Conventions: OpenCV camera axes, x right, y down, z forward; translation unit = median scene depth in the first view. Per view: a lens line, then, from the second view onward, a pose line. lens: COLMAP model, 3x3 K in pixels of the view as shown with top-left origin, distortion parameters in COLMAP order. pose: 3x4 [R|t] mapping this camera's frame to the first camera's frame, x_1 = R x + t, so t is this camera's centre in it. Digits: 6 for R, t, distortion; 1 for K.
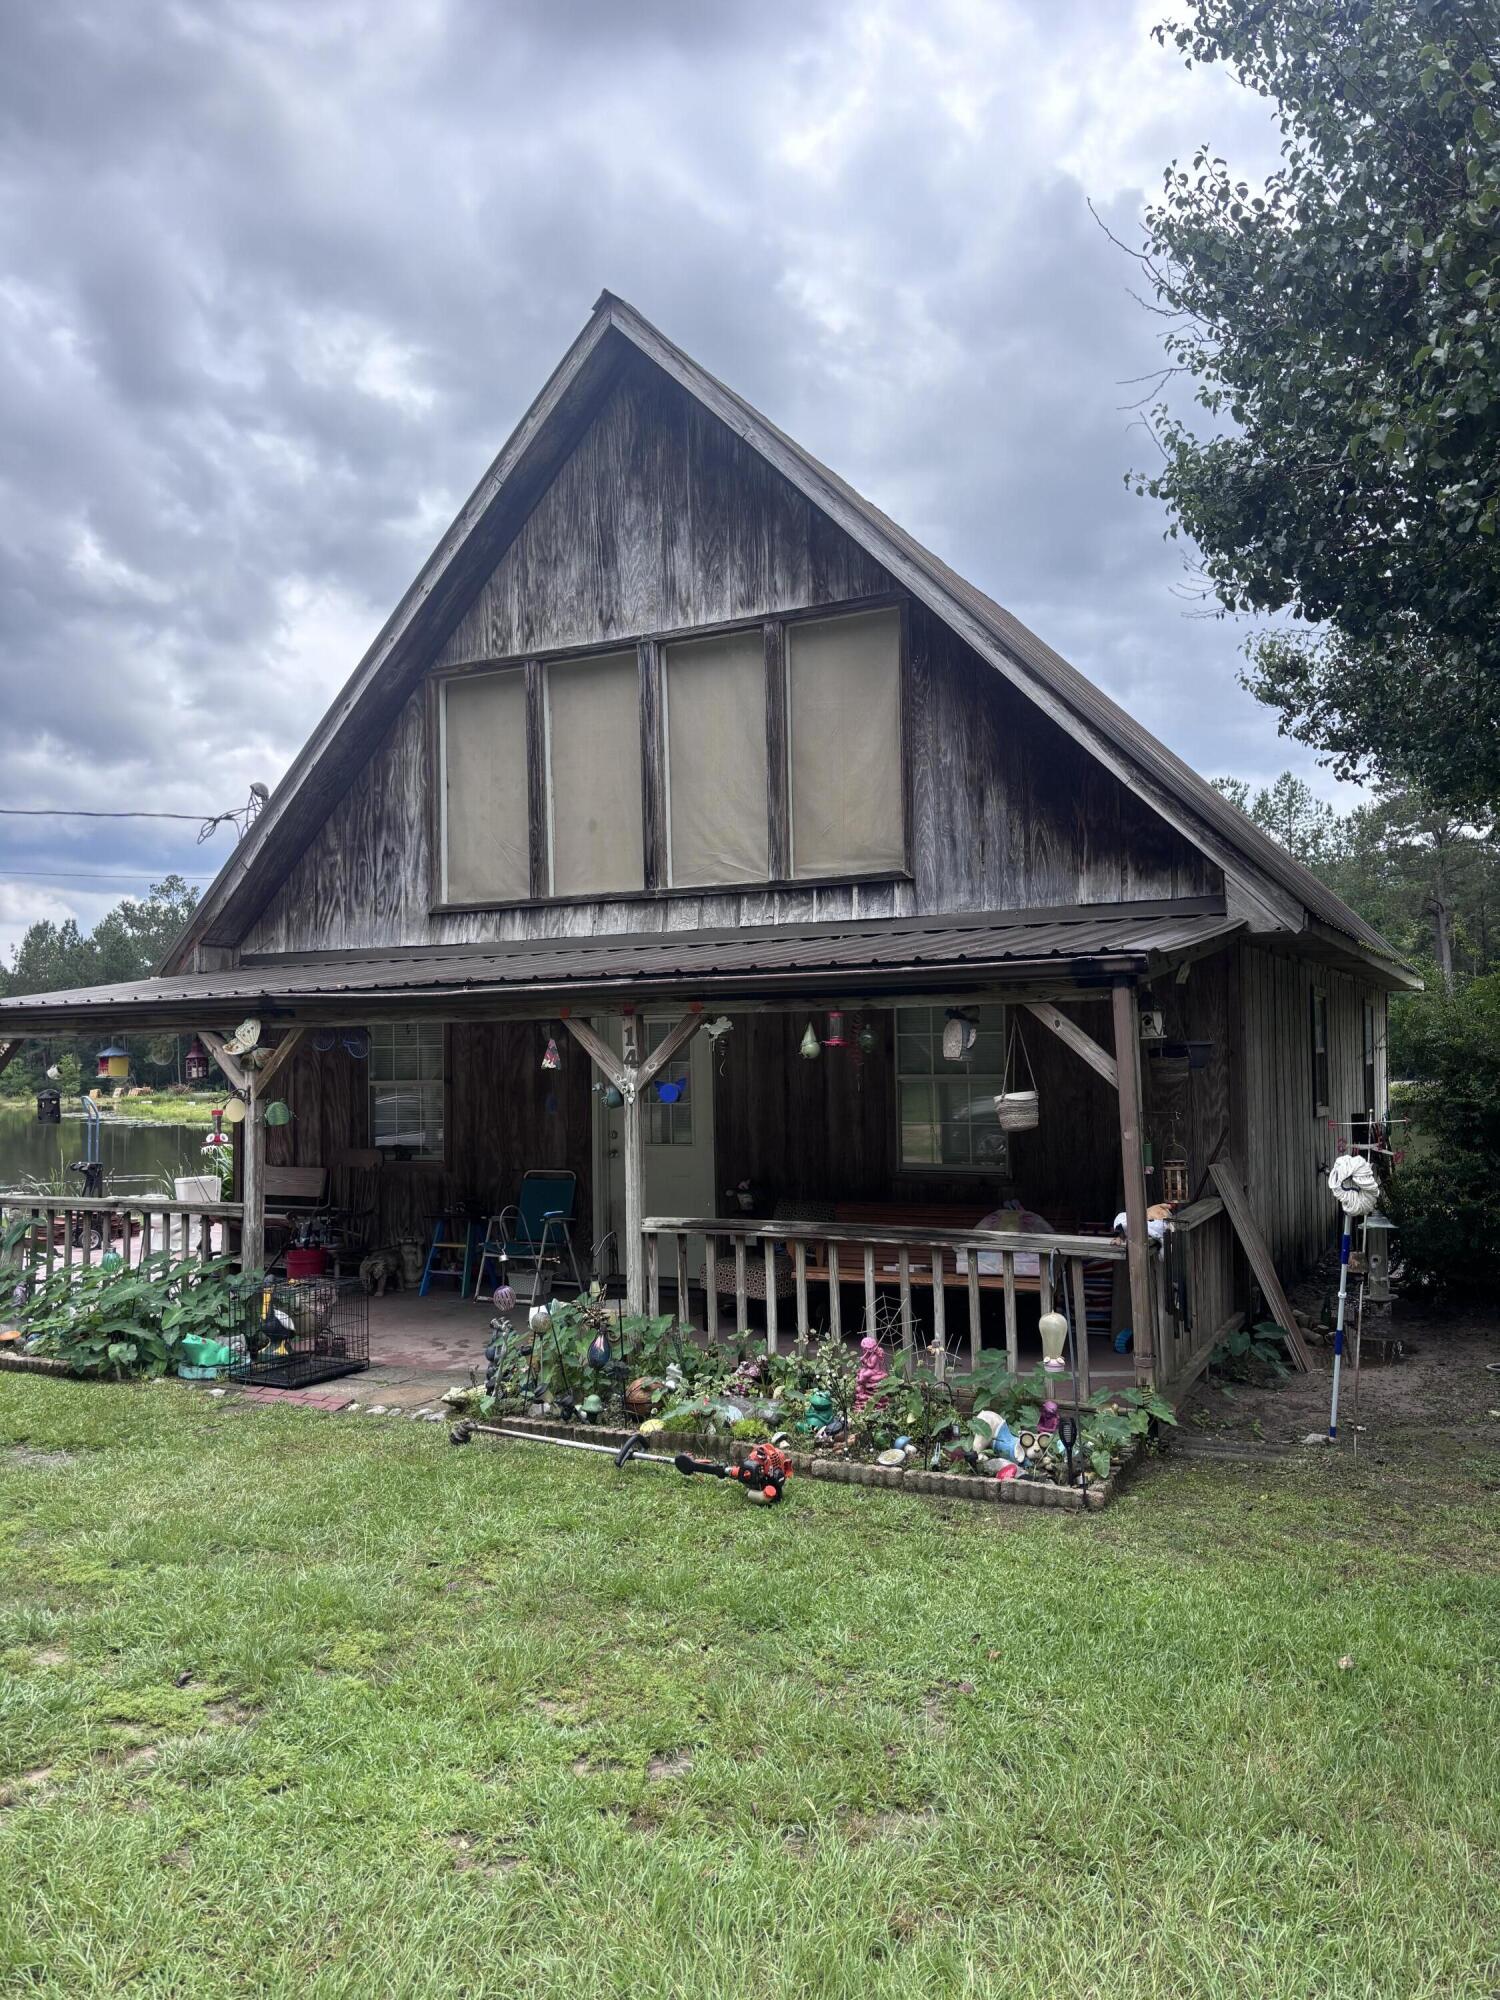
lens RADIAL K [[1479.4, 0, 750.8], [0, 1479.4, 1029.2], [0, 0, 1]] dist [0.018779, -0.000552]
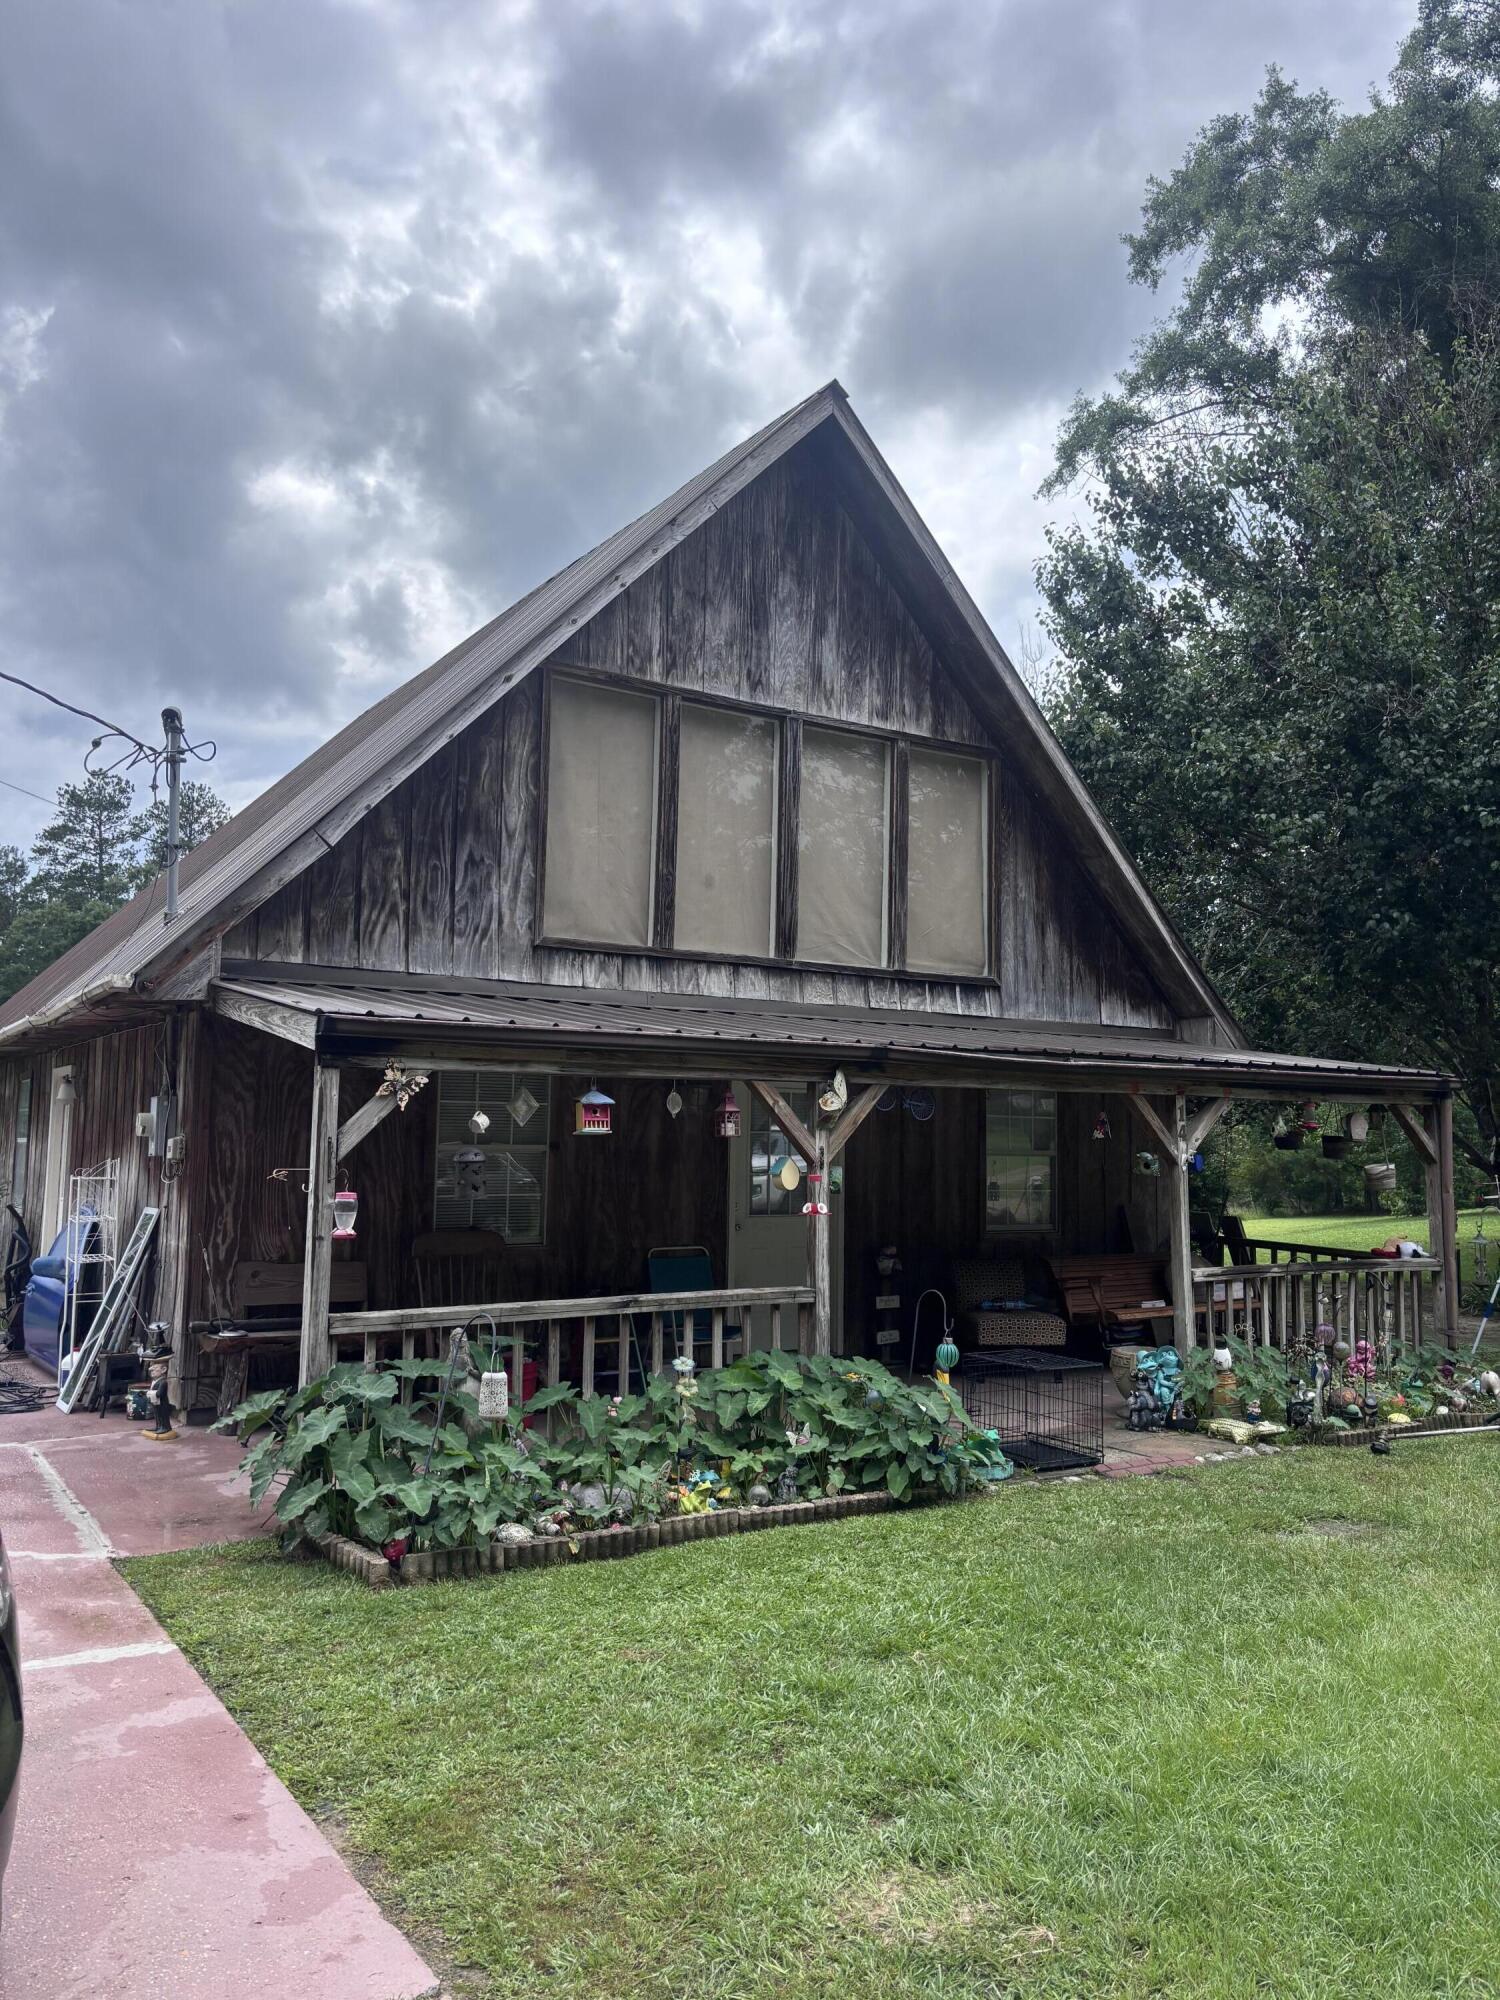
lens RADIAL K [[1532.7, 0, 733.4], [0, 1532.7, 1010.9], [0, 0, 1]] dist [0.063627, -0.000823]
pose [[0.499067, 0.096571, 0.861165, -0.991182], [-0.036465, 0.995231, -0.090473, 0.036114], [-0.865796, 0.013750, 0.500209, 0.517082]]
